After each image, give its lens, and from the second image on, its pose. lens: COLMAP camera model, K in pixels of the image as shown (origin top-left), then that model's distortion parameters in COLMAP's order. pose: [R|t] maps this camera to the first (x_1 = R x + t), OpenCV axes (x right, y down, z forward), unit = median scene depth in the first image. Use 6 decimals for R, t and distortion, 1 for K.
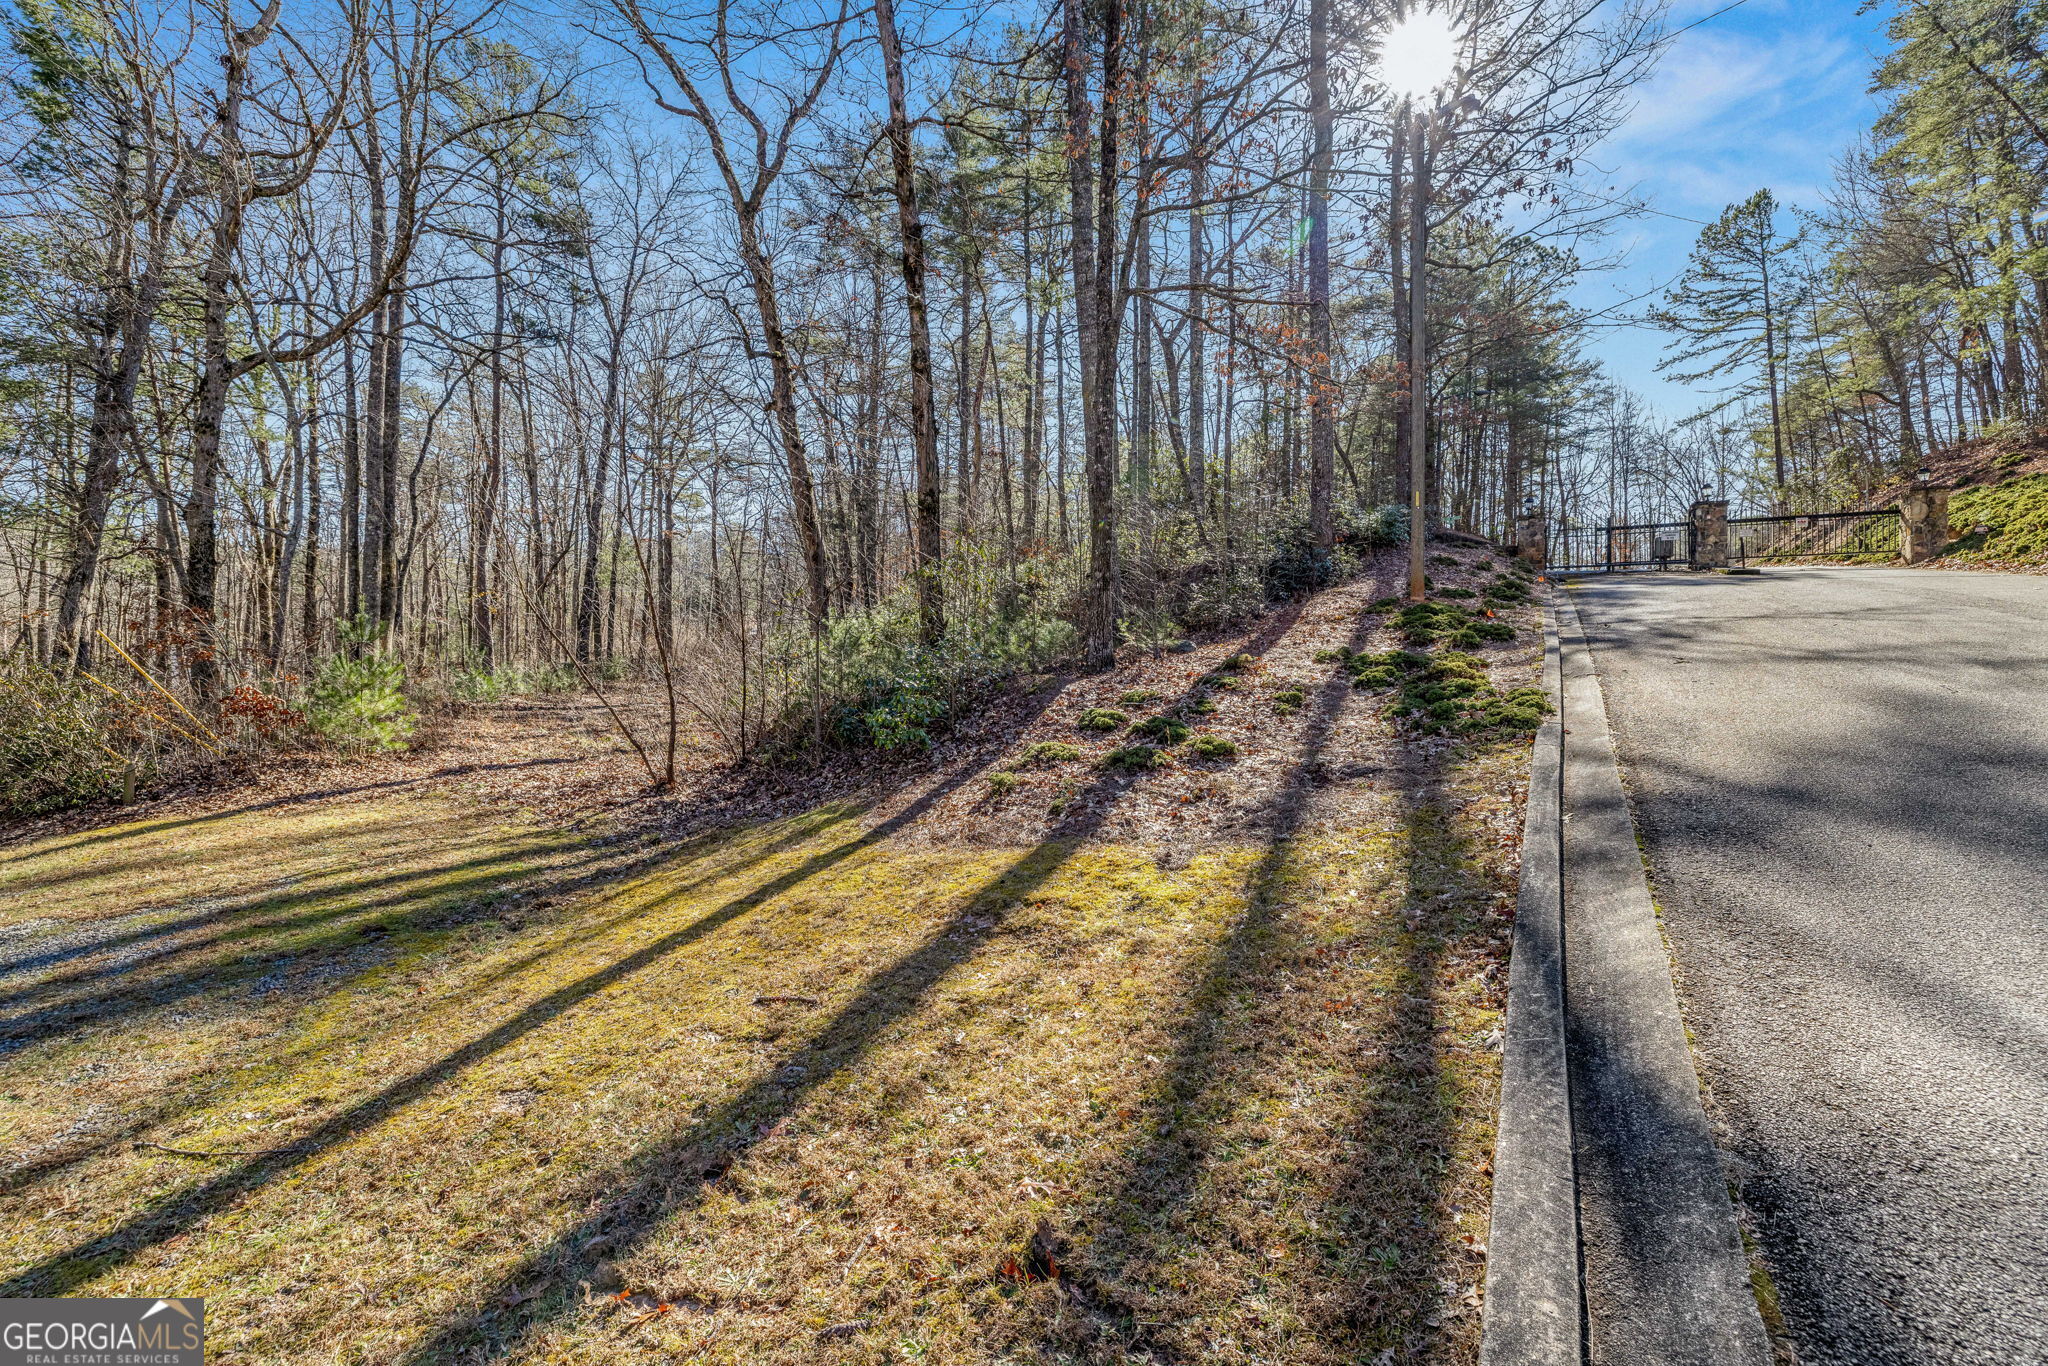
lens RADIAL K [[866.5, 0, 1022.5], [0, 866.5, 643.9], [0, 0, 1]] dist [-0.000037, 0.000299]
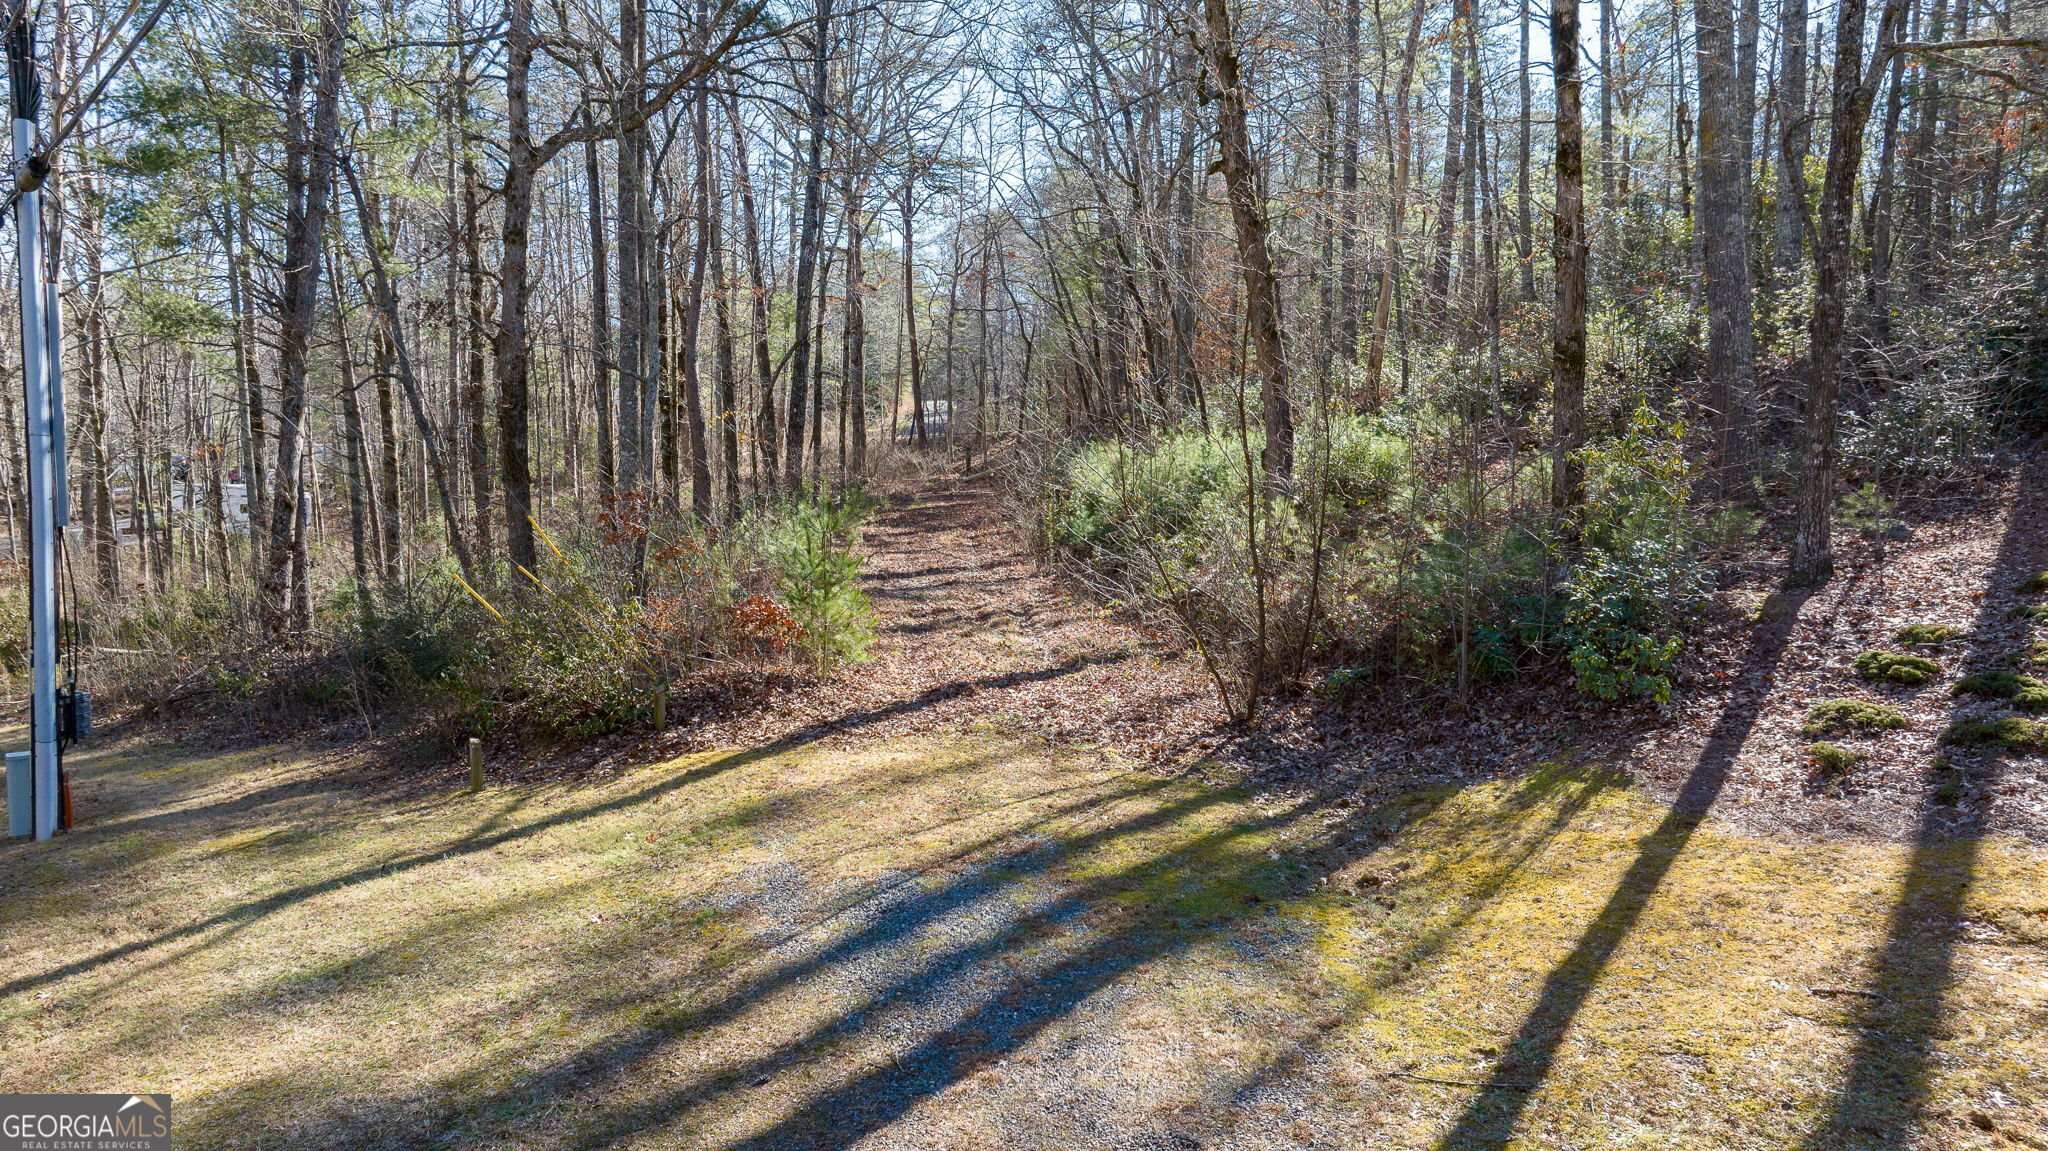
lens RADIAL K [[1444.4, 0, 1032.0], [0, 1444.4, 570.6], [0, 0, 1]] dist [-0.034296, 0.010271]
pose [[0.980726, 0.010400, -0.195110, -0.223263], [0.009051, 0.995092, 0.098535, -0.070417], [0.195177, -0.098401, 0.975819, -0.209404]]
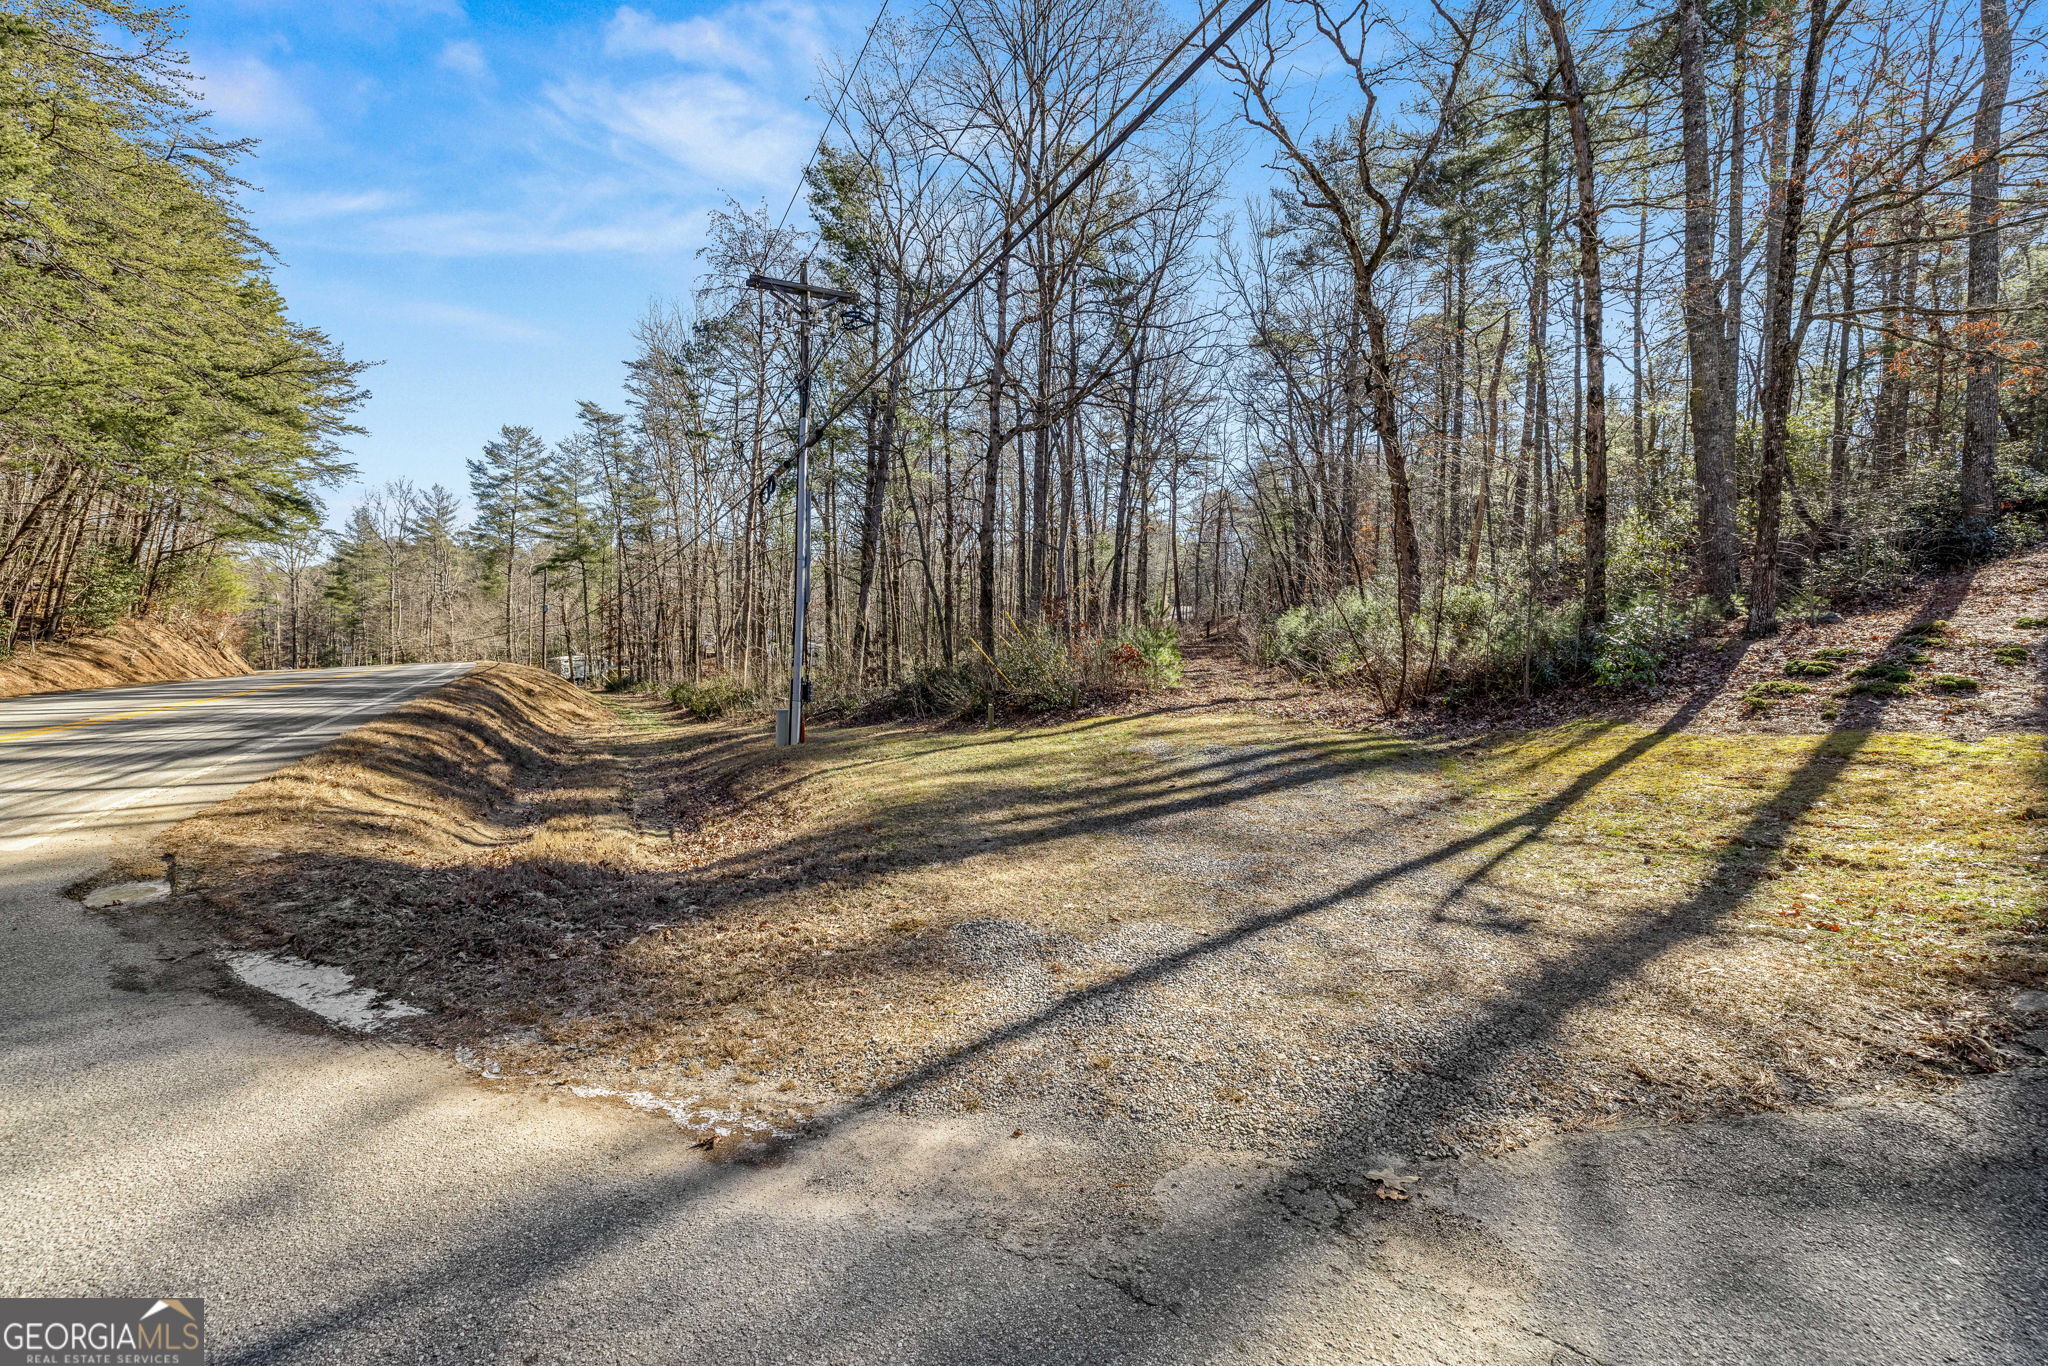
lens RADIAL K [[870.6, 0, 1019.7], [0, 870.6, 664.3], [0, 0, 1]] dist [0.002527, 0.000471]
pose [[0.903720, 0.017064, -0.427783, -0.228875], [0.000590, 0.999155, 0.041102, 0.013847], [0.428123, -0.037397, 0.902946, -0.384807]]
